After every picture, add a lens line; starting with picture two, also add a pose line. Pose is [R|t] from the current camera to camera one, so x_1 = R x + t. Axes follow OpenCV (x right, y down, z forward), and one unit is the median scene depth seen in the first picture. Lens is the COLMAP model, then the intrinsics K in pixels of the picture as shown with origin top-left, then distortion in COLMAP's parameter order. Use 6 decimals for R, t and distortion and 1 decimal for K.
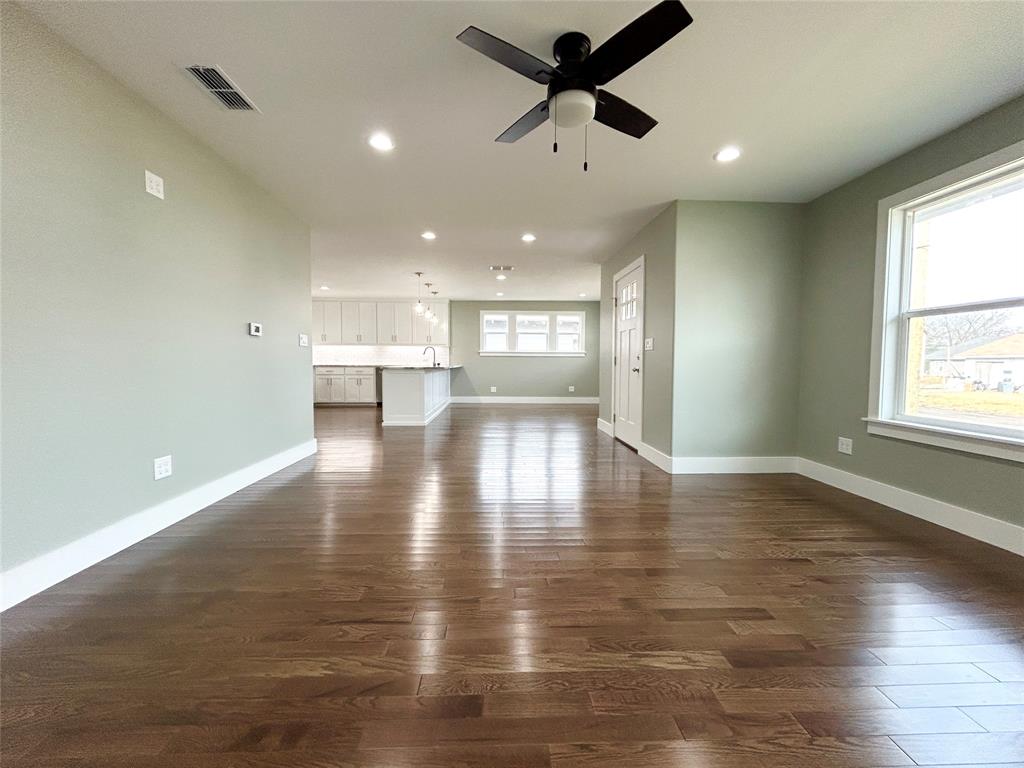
lens RADIAL K [[419.9, 0, 508.3], [0, 419.9, 379.8], [0, 0, 1]] dist [0.004091, -0.000438]
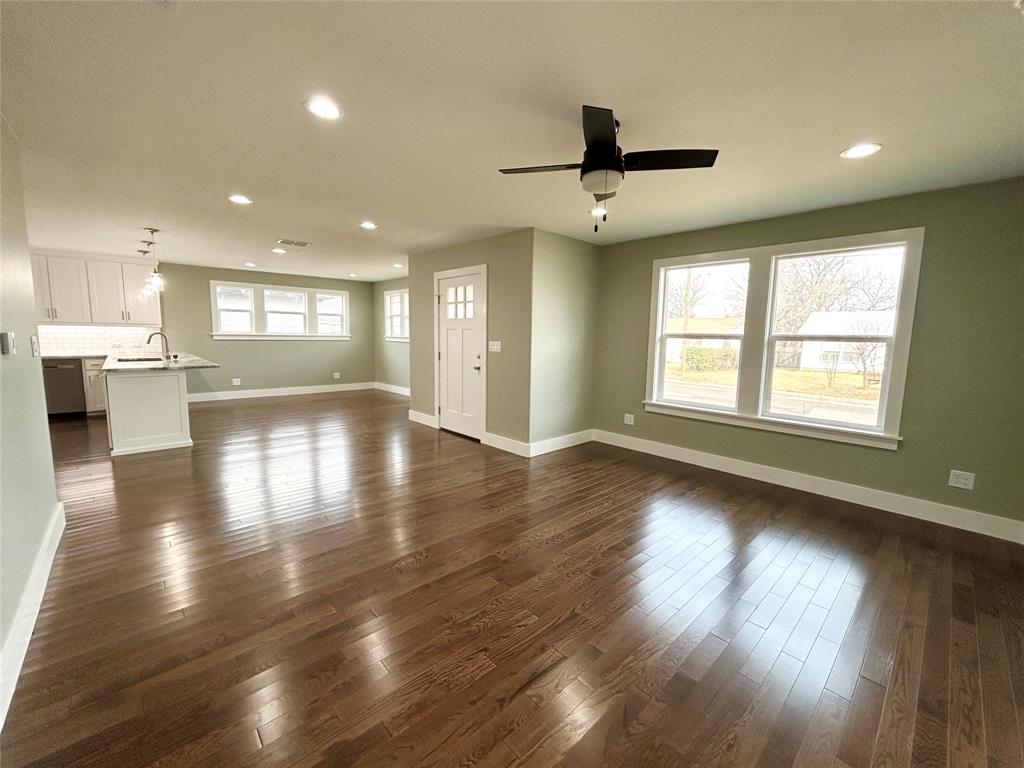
lens RADIAL K [[419.9, 0, 514.3], [0, 419.9, 381.5], [0, 0, 1]] dist [0.004091, -0.000438]
pose [[0.753916, -0.065892, 0.653658, -0.268305], [0.015010, 0.996425, 0.083133, -0.060900], [-0.656799, -0.052863, 0.752210, 0.081503]]
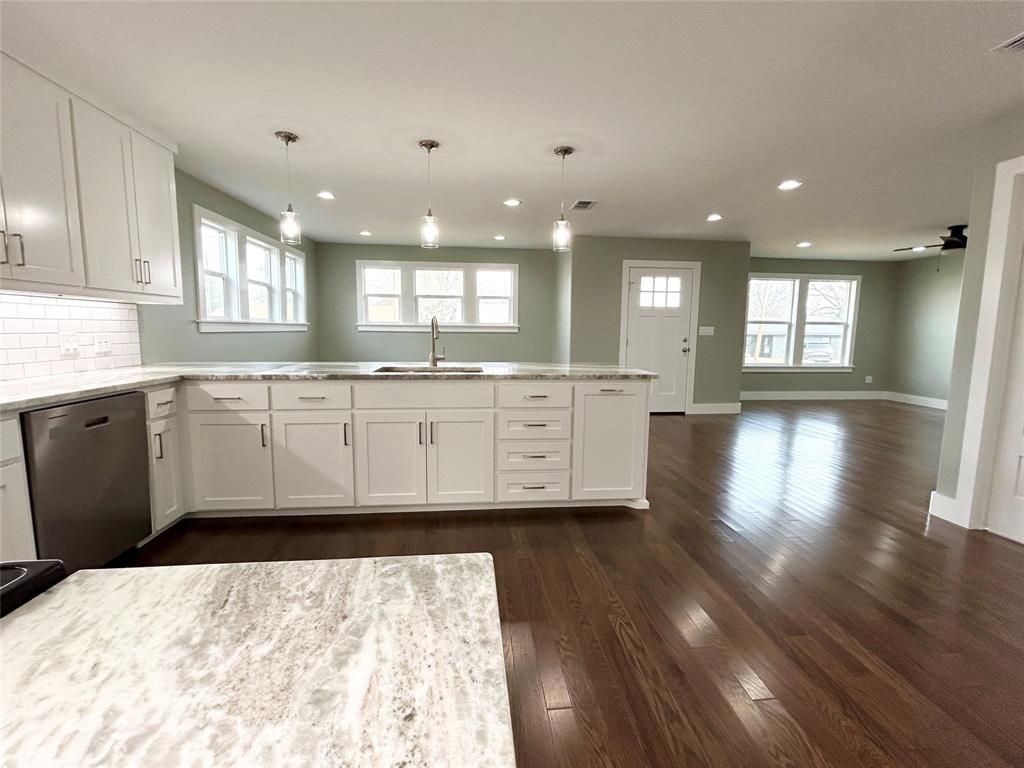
lens RADIAL K [[447.8, 0, 511.9], [0, 447.8, 383.8], [0, 0, 1]] dist [-0.001104, -0.000242]
pose [[-0.067605, -0.130106, 0.989193, -0.796310], [0.032016, 0.990667, 0.132488, -0.093232], [-0.997198, 0.040627, -0.062808, 1.260860]]
